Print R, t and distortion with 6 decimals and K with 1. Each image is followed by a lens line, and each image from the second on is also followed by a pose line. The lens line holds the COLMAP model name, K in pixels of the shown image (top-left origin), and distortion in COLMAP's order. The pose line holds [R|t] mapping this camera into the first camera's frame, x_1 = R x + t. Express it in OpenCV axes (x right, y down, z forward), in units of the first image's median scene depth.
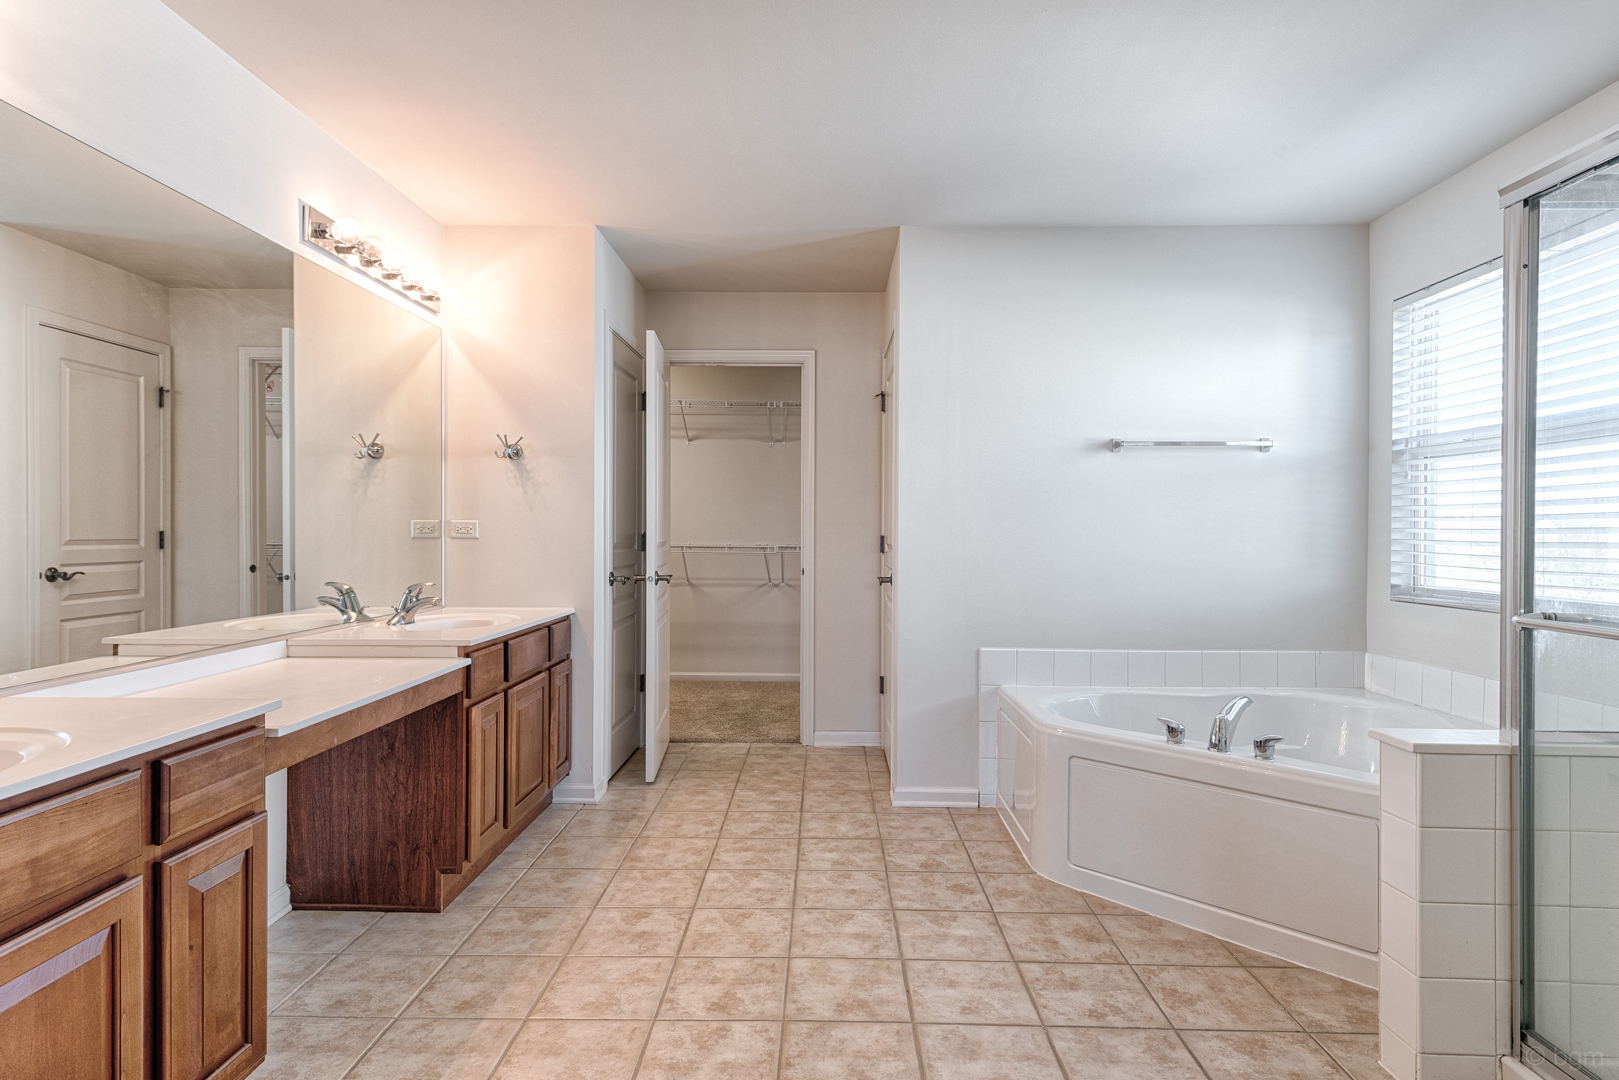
lens RADIAL K [[882.1, 0, 819.1], [0, 882.1, 538.1], [0, 0, 1]] dist [0.034683, -0.011521]
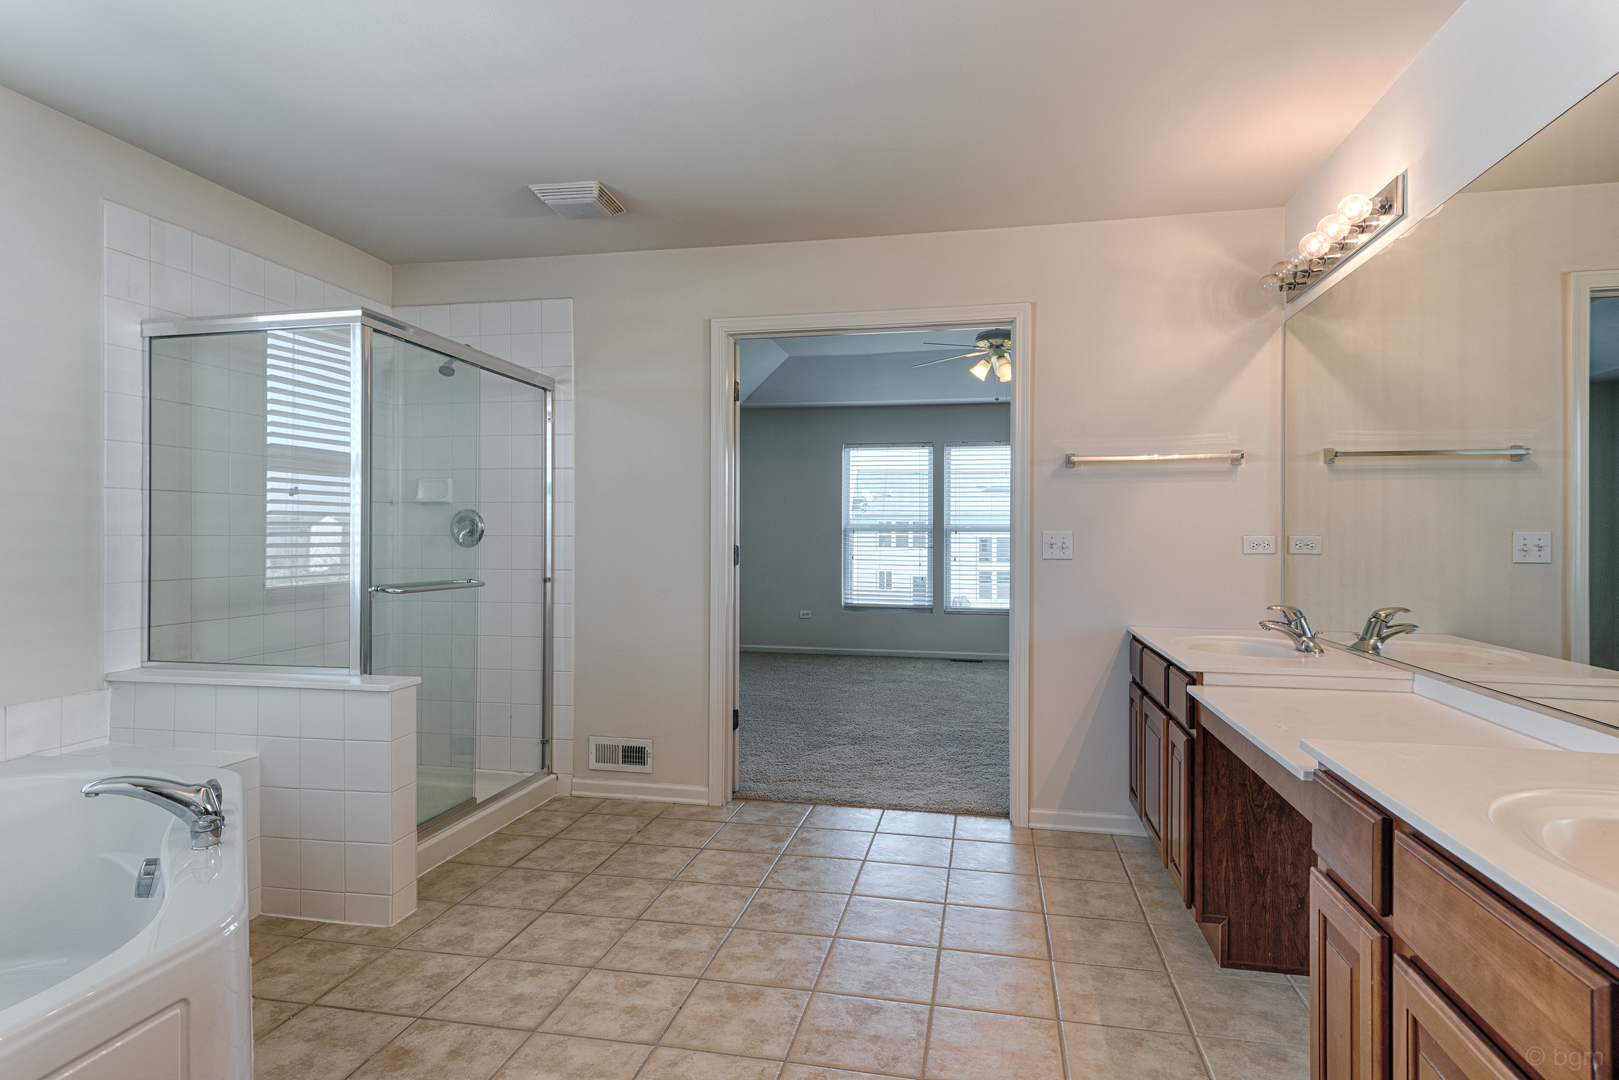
lens RADIAL K [[875.6, 0, 813.3], [0, 875.6, 538.2], [0, 0, 1]] dist [0.033661, -0.015908]
pose [[-0.981586, -0.008363, 0.190838, -0.184951], [-0.007198, 0.999951, 0.006797, -0.014927], [-0.190885, 0.005298, -0.981598, 1.570497]]
